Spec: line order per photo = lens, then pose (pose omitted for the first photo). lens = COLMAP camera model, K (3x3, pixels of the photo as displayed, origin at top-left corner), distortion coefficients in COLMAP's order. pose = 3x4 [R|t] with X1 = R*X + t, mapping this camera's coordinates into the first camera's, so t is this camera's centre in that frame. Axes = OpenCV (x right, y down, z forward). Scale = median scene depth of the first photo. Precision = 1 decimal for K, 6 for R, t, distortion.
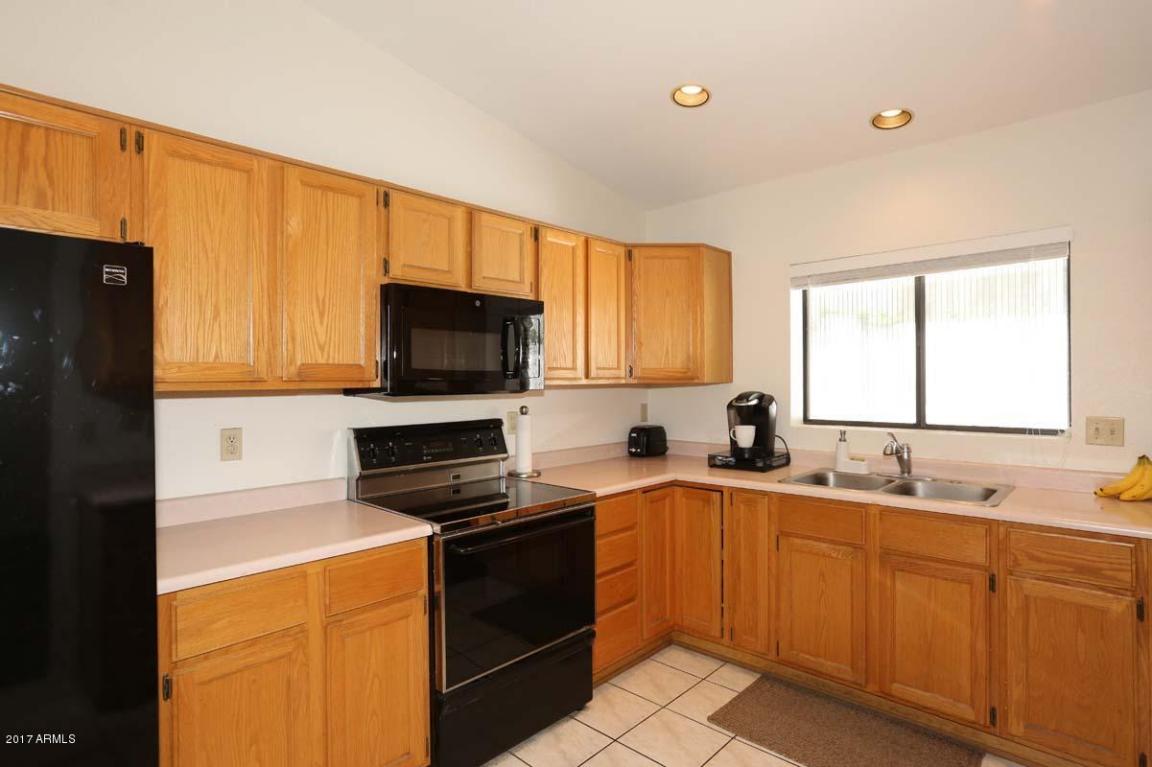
lens RADIAL K [[600.1, 0, 571.5], [0, 600.1, 378.8], [0, 0, 1]] dist [-0.058943, 0.037665]
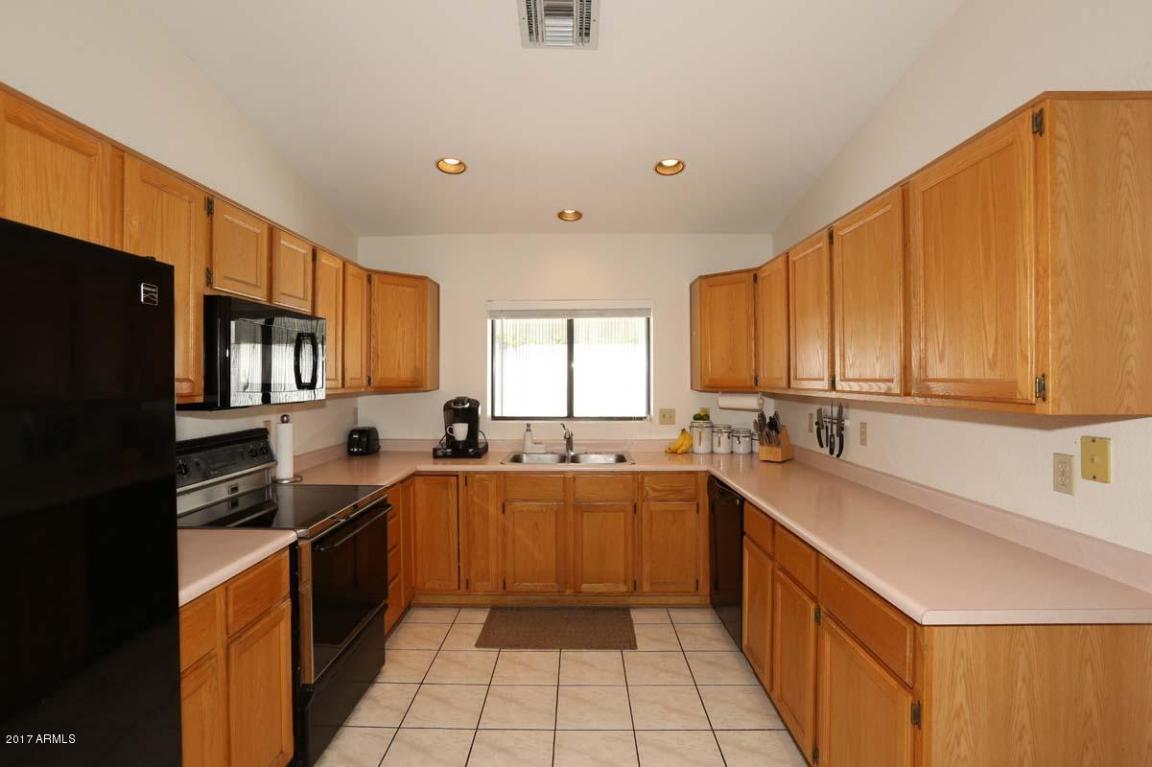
lens RADIAL K [[548.3, 0, 569.3], [0, 548.3, 379.0], [0, 0, 1]] dist [-0.058111, 0.025066]
pose [[0.735399, 0.003841, 0.677624, -0.399346], [-0.004520, 0.999989, -0.000763, -0.020939], [-0.677619, -0.002501, 0.735408, -0.029780]]
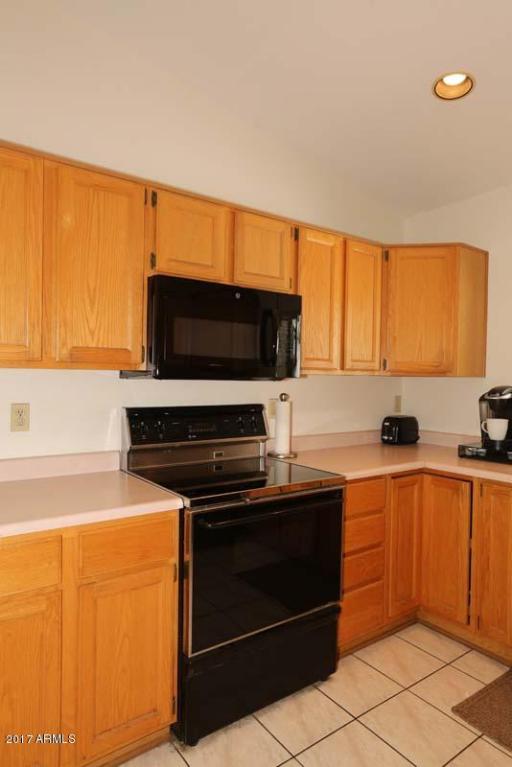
lens RADIAL K [[481.7, 0, 253.5], [0, 481.7, 386.9], [0, 0, 1]] dist [-0.048734, 0.059350]
pose [[0.982941, 0.025272, -0.182178, 0.031009], [-0.021780, 0.999539, 0.021141, 0.017981], [0.182628, -0.016813, 0.983038, 0.137266]]
